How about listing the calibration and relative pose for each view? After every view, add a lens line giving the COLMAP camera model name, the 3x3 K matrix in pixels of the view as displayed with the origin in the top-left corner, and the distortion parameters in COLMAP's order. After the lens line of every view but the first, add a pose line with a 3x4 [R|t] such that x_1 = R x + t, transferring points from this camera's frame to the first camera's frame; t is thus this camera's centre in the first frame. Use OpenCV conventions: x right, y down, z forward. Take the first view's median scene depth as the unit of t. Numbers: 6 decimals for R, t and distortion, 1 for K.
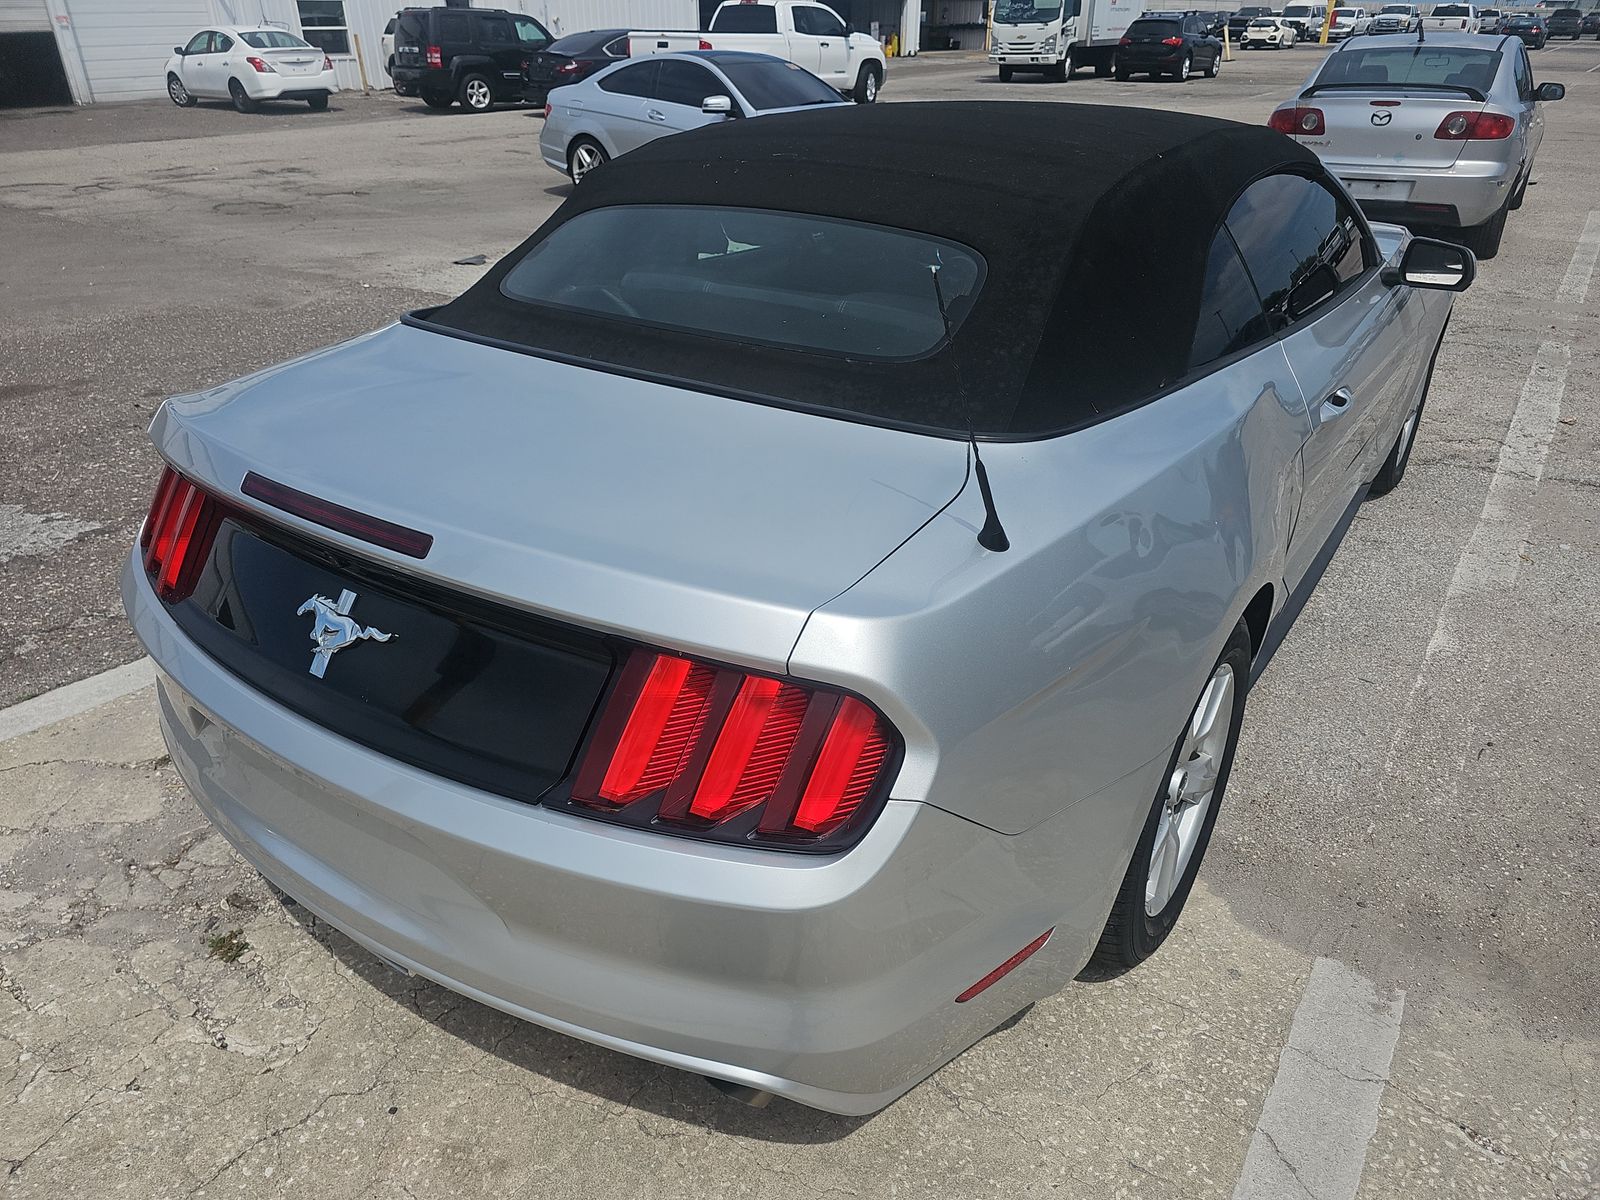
lens RADIAL K [[1051.7, 0, 794.8], [0, 1051.7, 572.2], [0, 0, 1]] dist [0.027796, -0.025408]
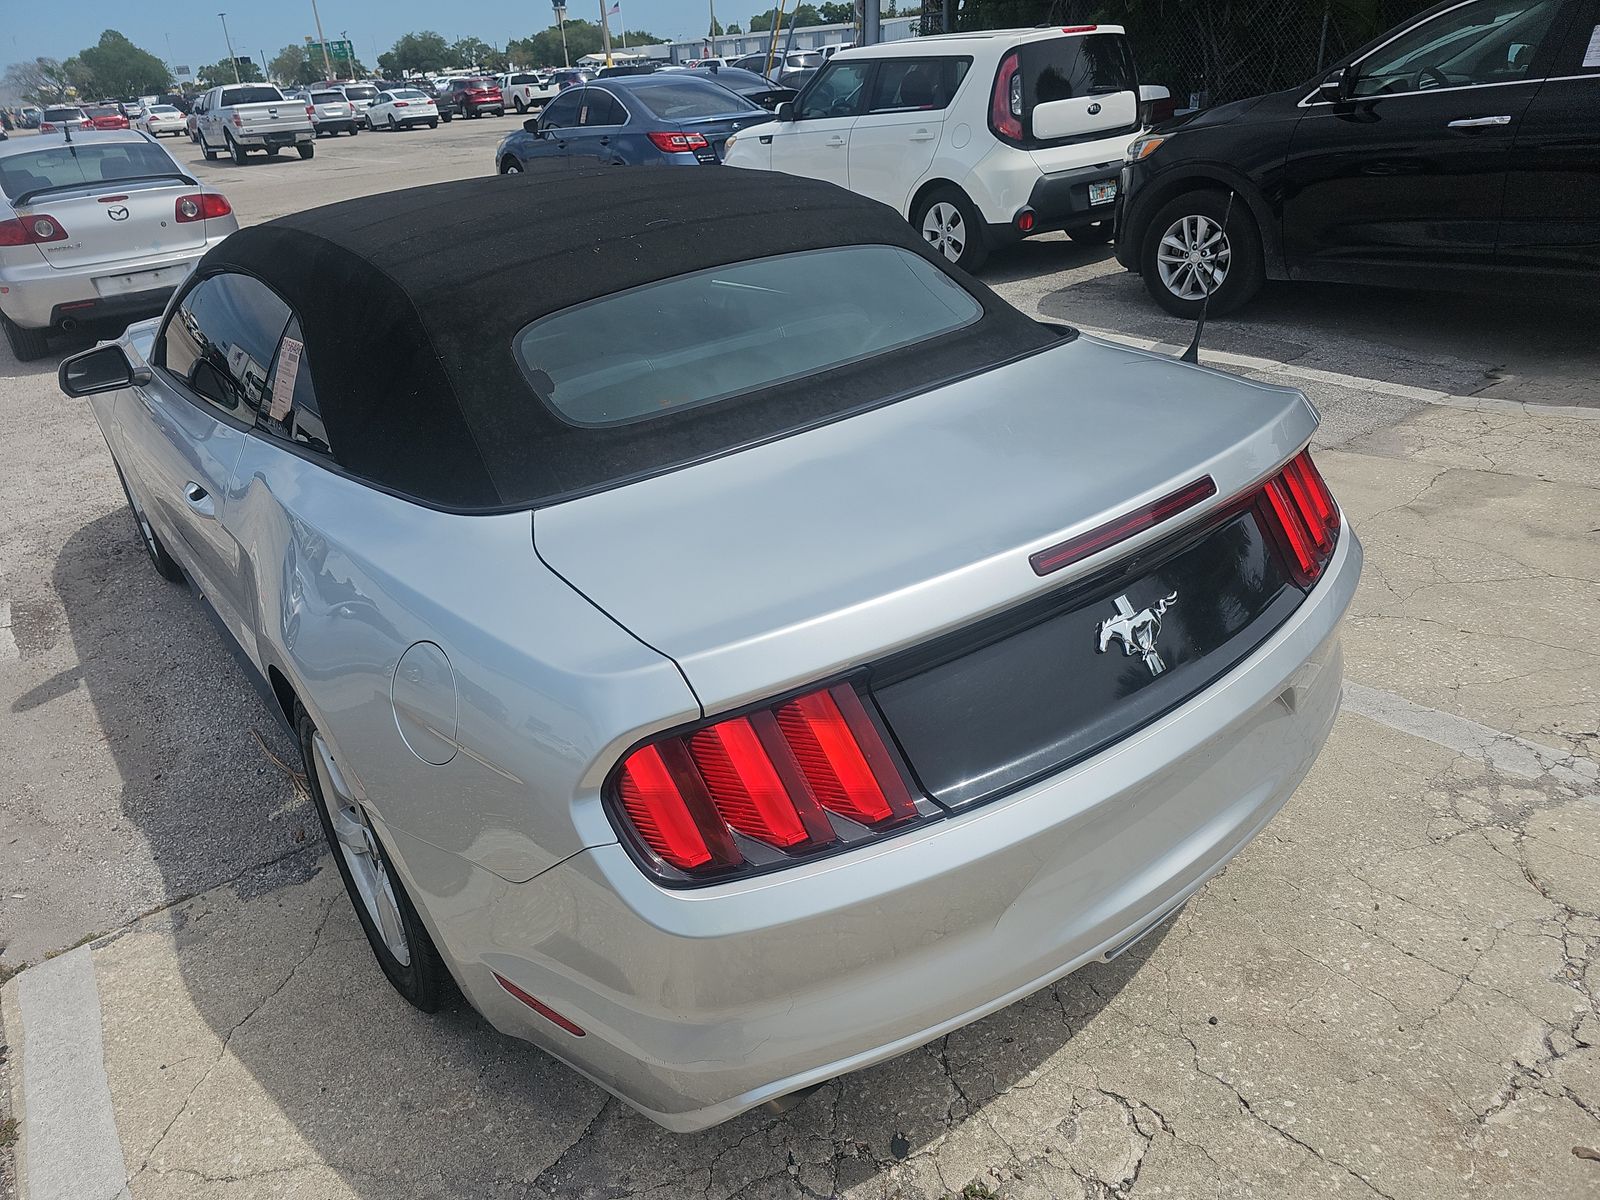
lens RADIAL K [[1057.6, 0, 753.9], [0, 1057.6, 576.0], [0, 0, 1]] dist [0.025750, -0.021519]
pose [[0.324726, -0.429388, 0.842721, -0.965410], [0.495440, 0.836205, 0.235160, -0.292764], [-0.805663, 0.341155, 0.484274, 0.517569]]
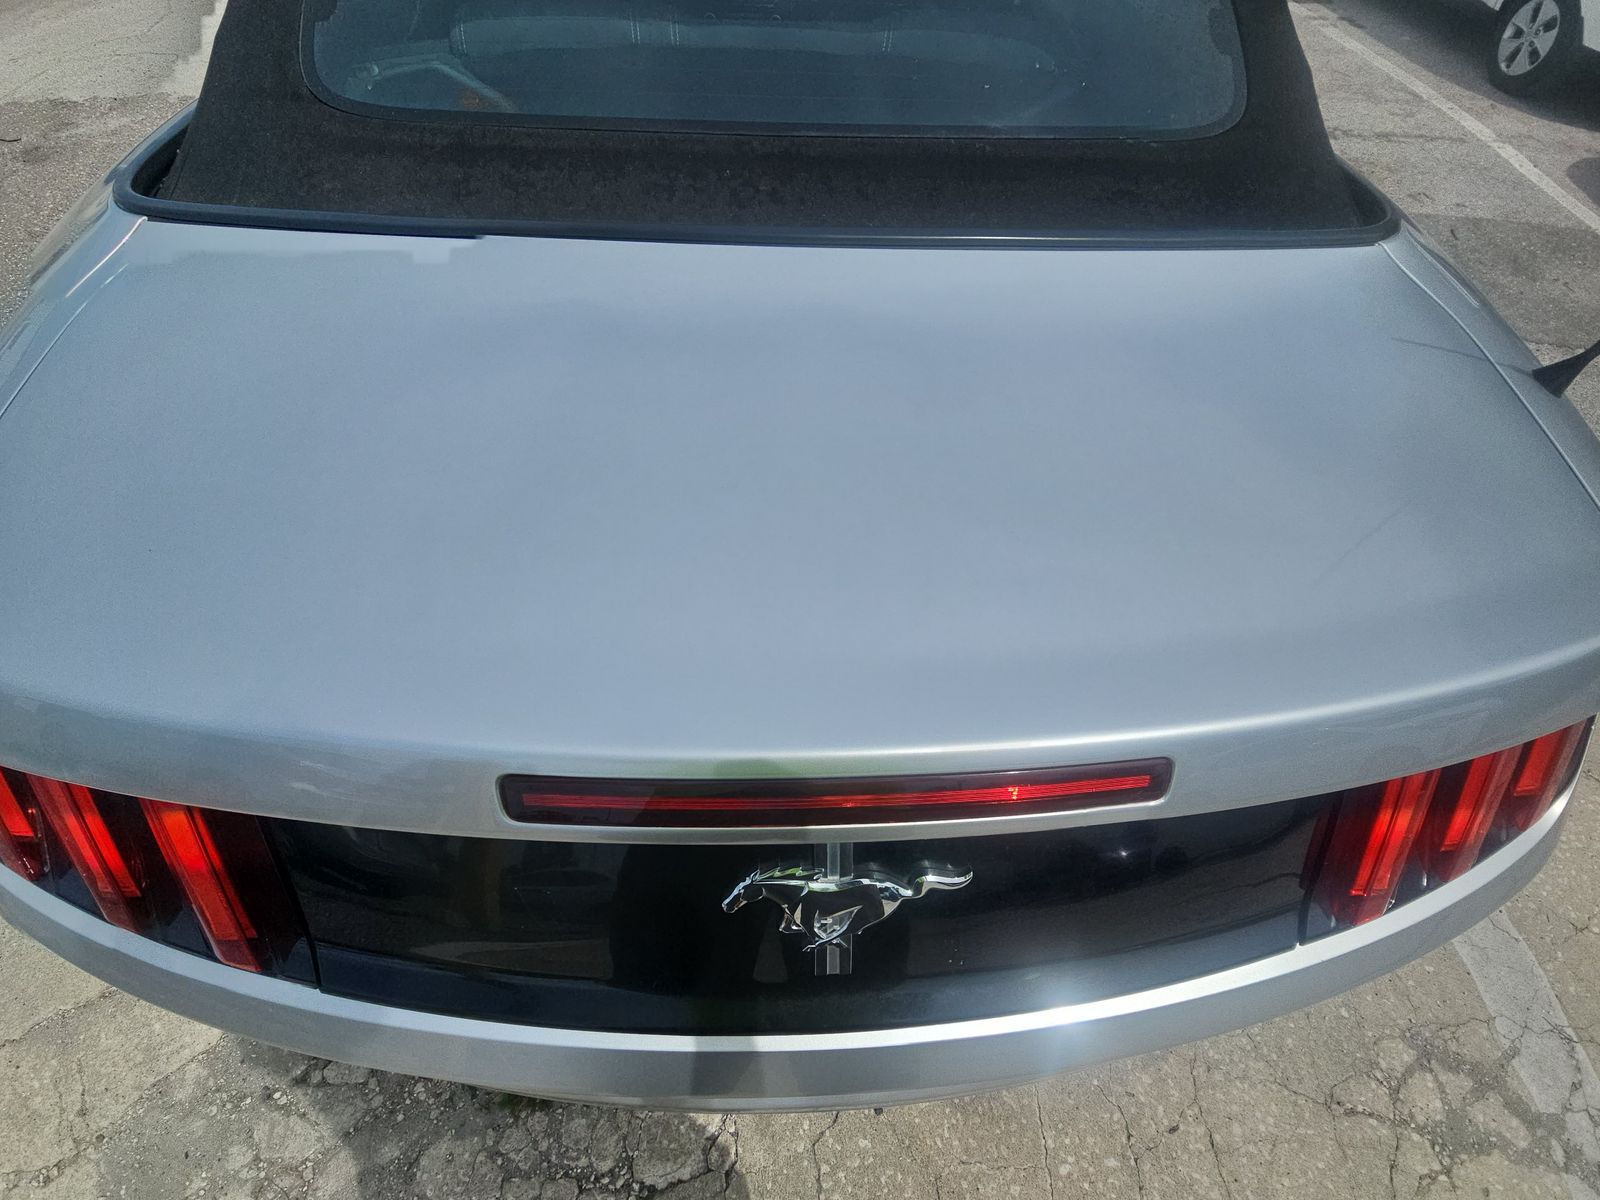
lens RADIAL K [[657.6, 0, 825.5], [0, 657.6, 606.1], [0, 0, 1]] dist [0.060644, -0.032776]
pose [[0.794315, -0.464086, 0.392030, -0.338555], [0.223965, 0.823560, 0.521142, -0.178859], [-0.564715, -0.326150, 0.758105, 0.524804]]
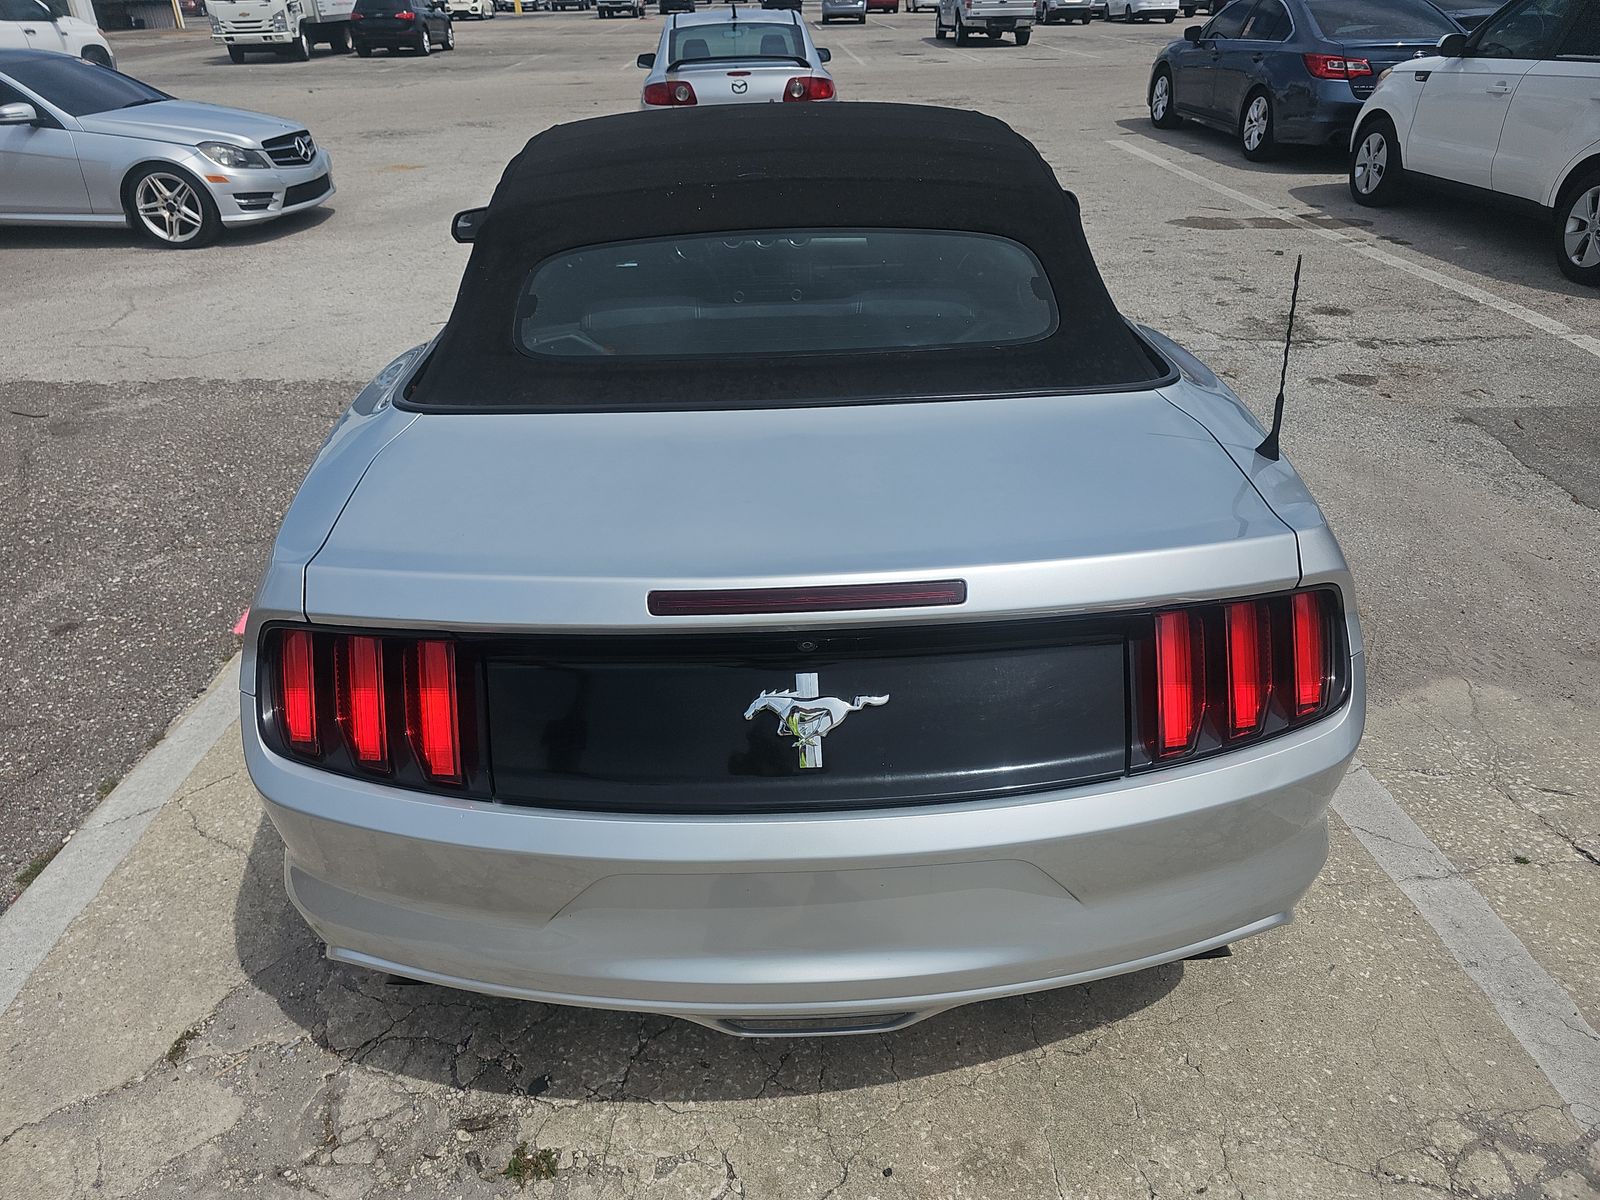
lens RADIAL K [[1057.0, 0, 764.0], [0, 1057.0, 554.2], [0, 0, 1]] dist [0.030085, -0.026718]
pose [[0.810973, -0.285555, 0.510667, -0.614203], [0.282982, 0.955367, 0.084828, -0.120051], [-0.512097, 0.075716, 0.855584, 0.125442]]
